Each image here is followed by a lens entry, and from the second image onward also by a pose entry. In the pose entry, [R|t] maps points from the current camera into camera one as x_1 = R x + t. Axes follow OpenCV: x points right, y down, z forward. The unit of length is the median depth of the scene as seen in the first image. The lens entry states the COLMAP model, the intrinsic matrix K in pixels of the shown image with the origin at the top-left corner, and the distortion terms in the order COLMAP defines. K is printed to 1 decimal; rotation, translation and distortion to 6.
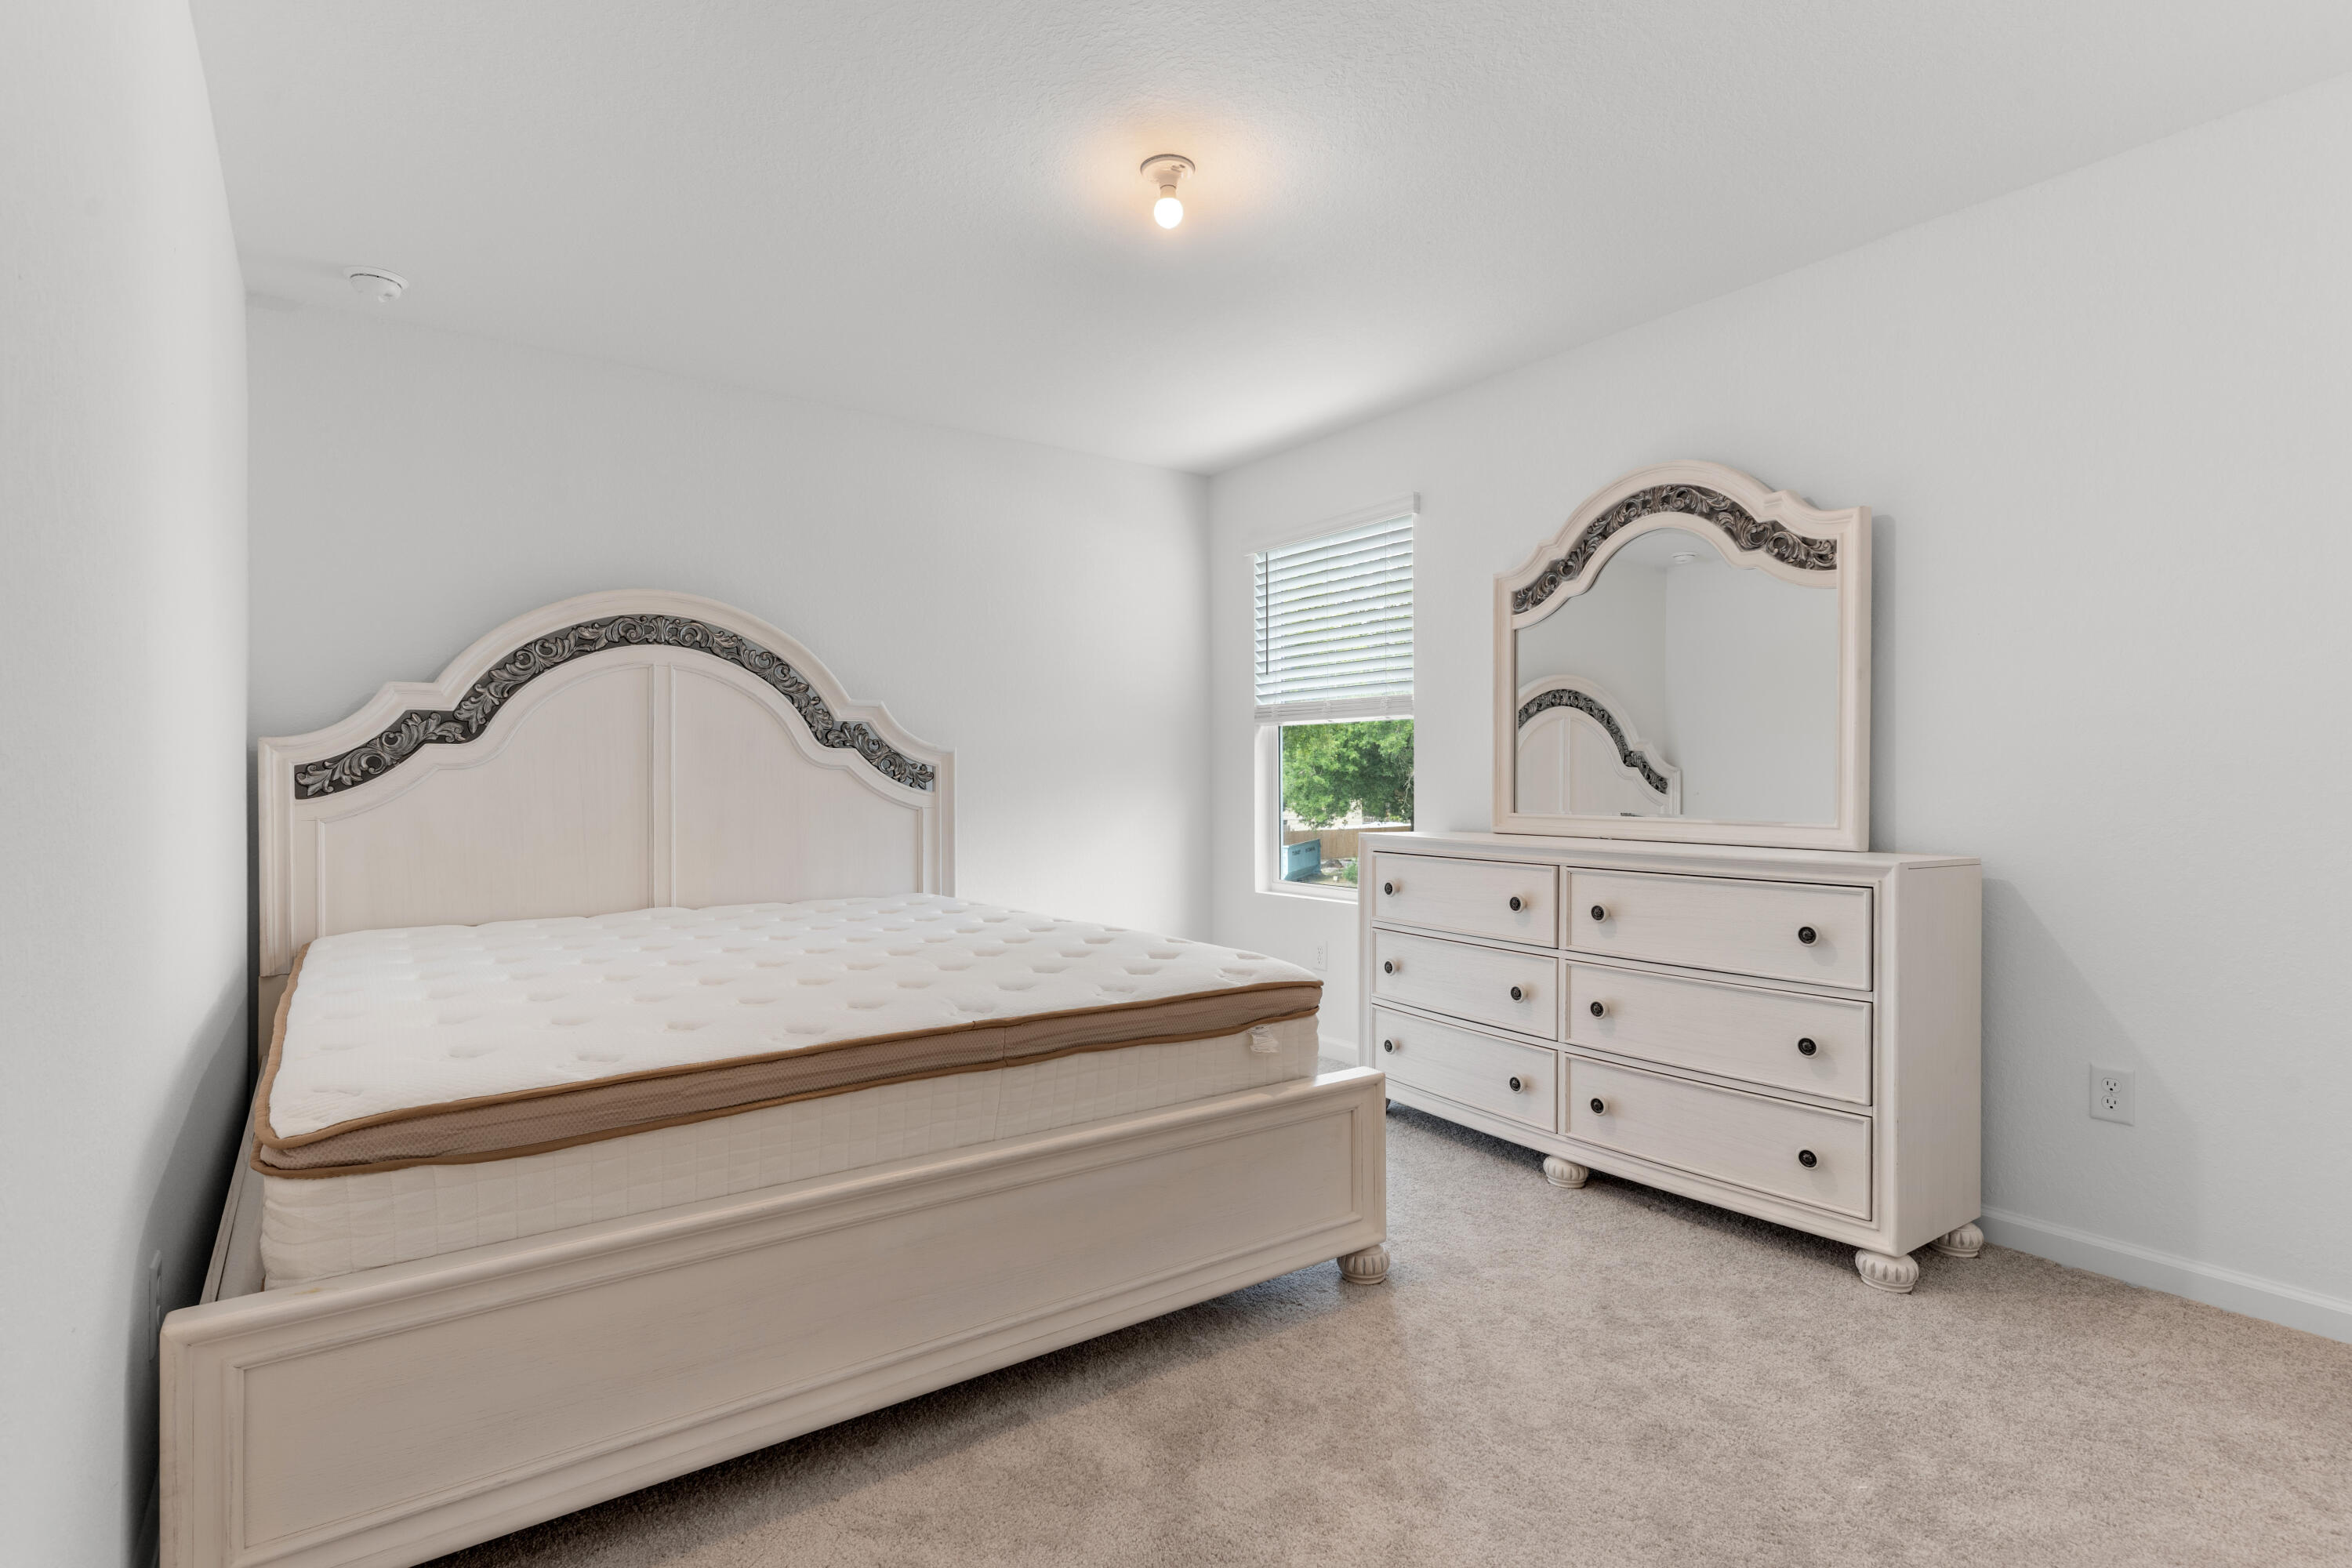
lens RADIAL K [[1110.9, 0, 1171.3], [0, 1110.9, 786.4], [0, 0, 1]] dist [0.002146, 0.000382]
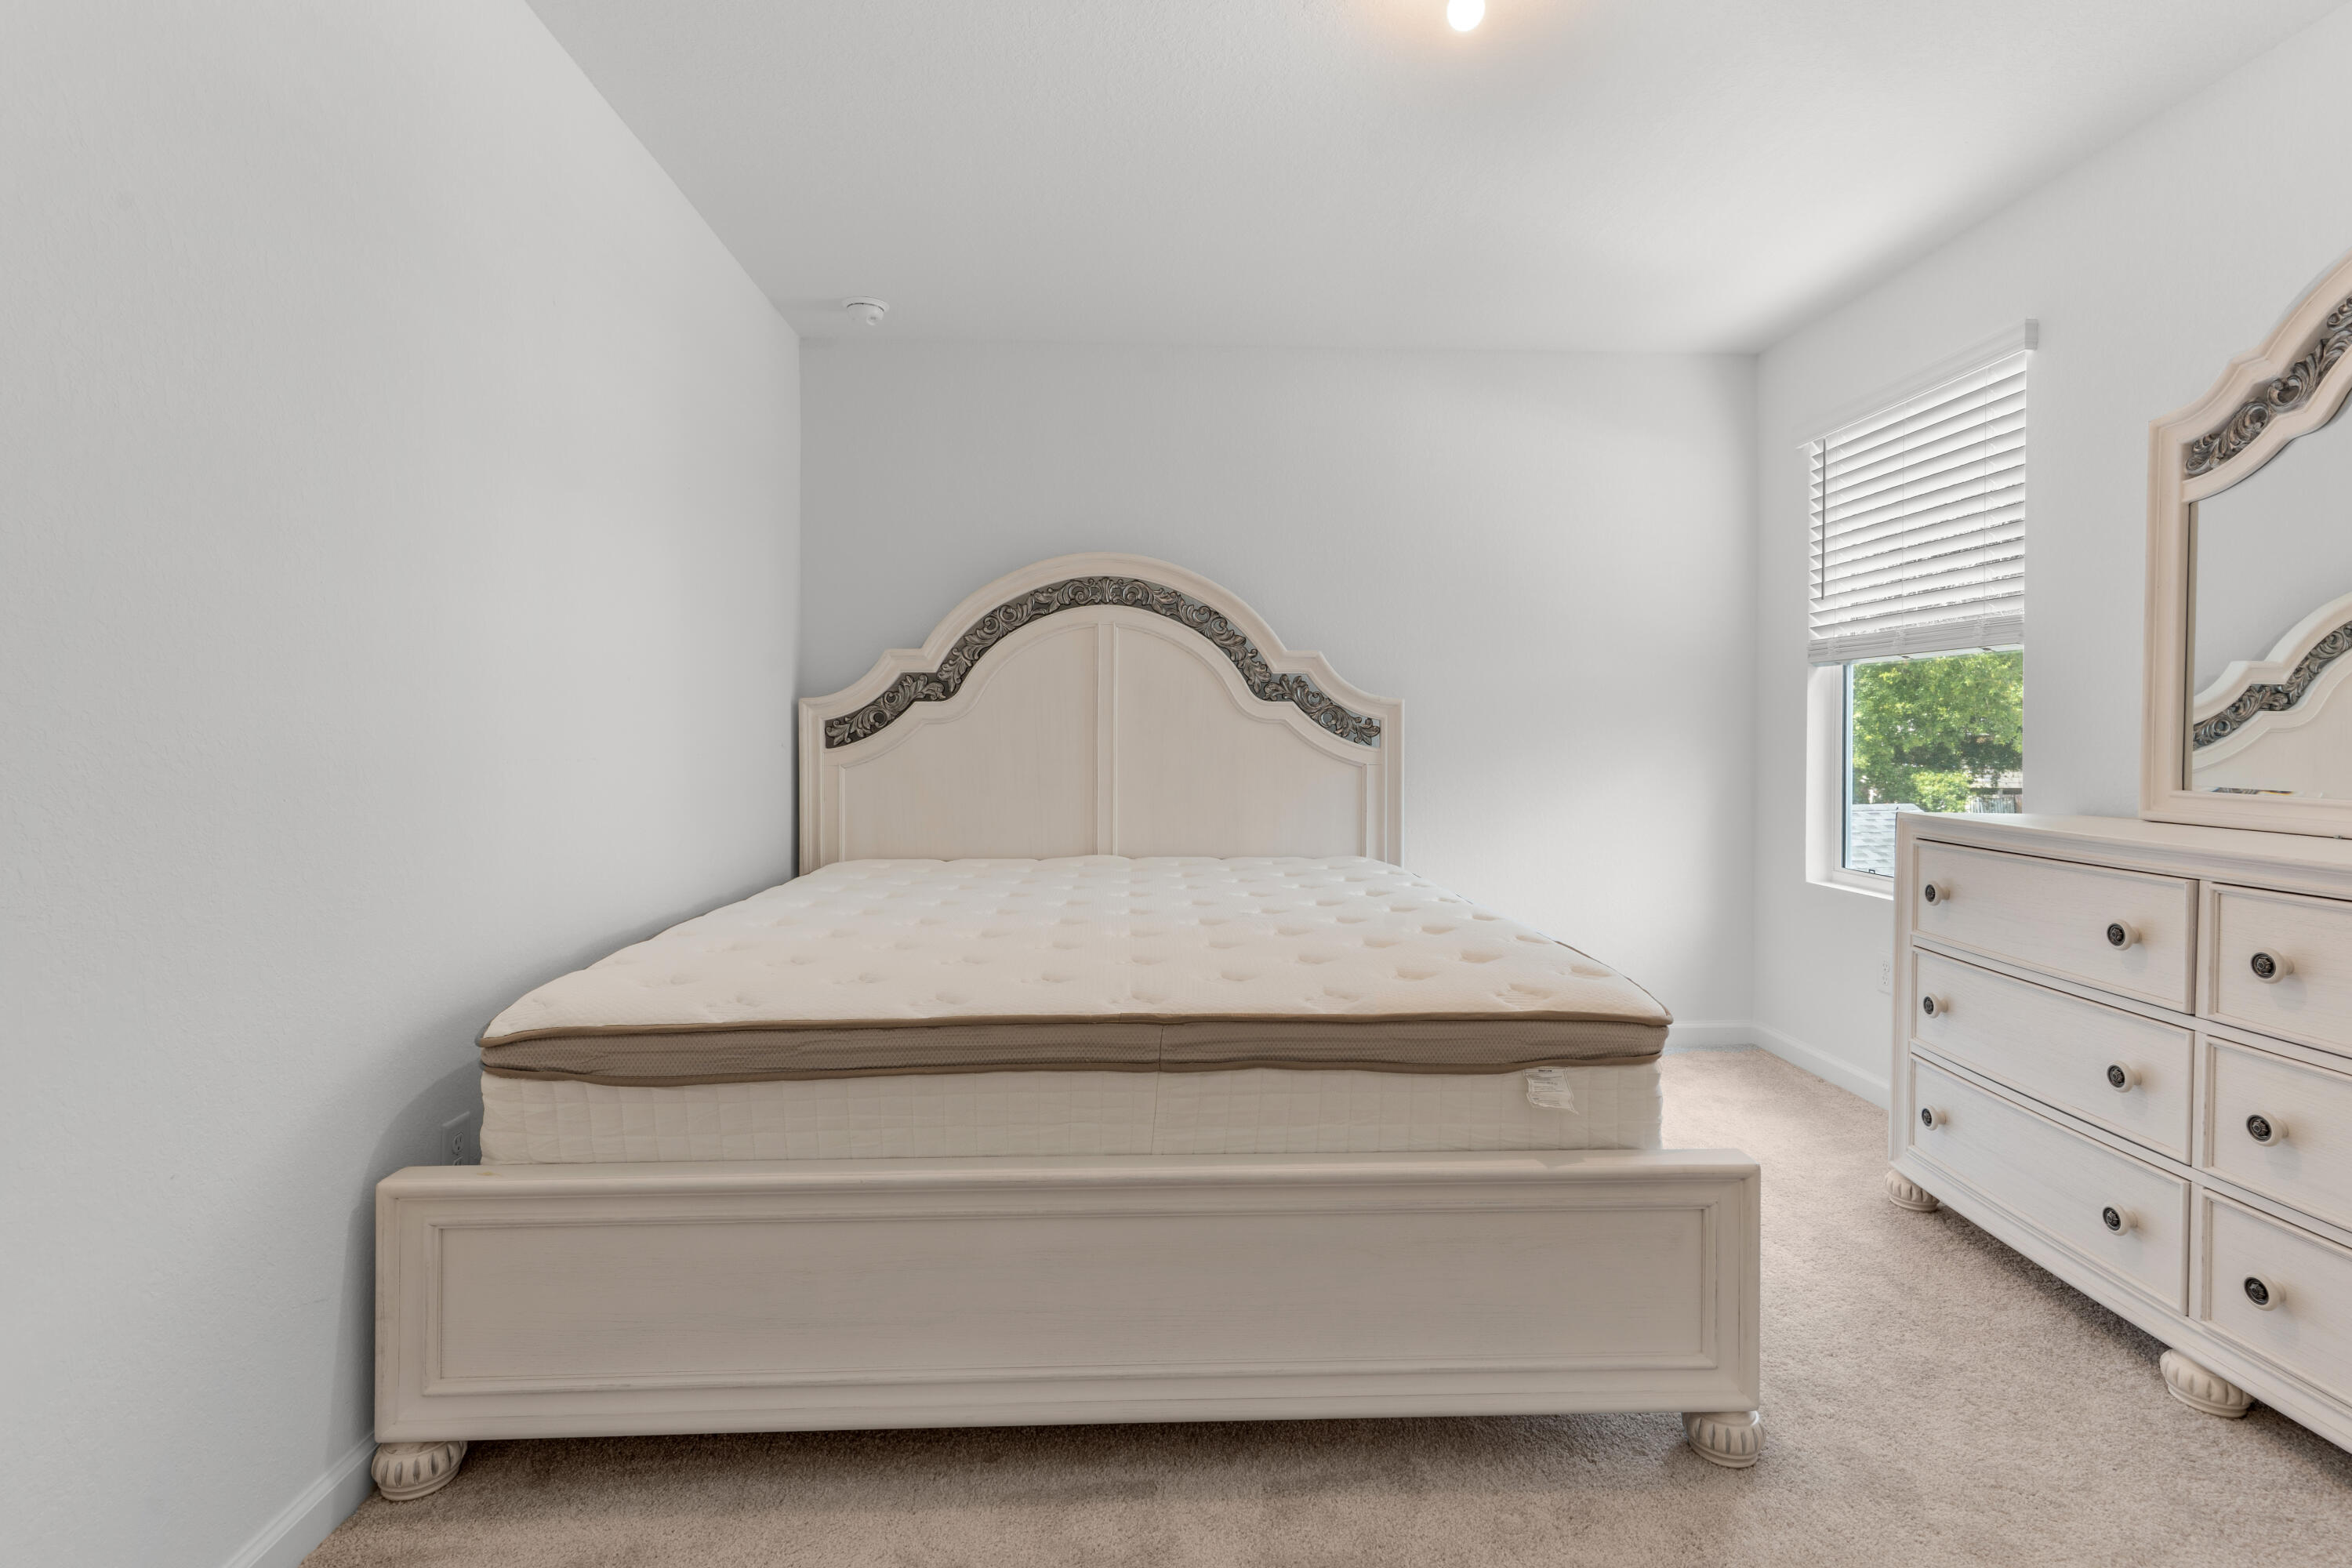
lens RADIAL K [[1114.7, 0, 1184.5], [0, 1114.7, 750.6], [0, 0, 1]] dist [0.004801, 0.000230]
pose [[0.845169, 0.012064, -0.534364, 0.185778], [-0.007422, 0.999914, 0.010837, -0.001958], [0.534448, -0.005193, 0.845185, 0.165701]]
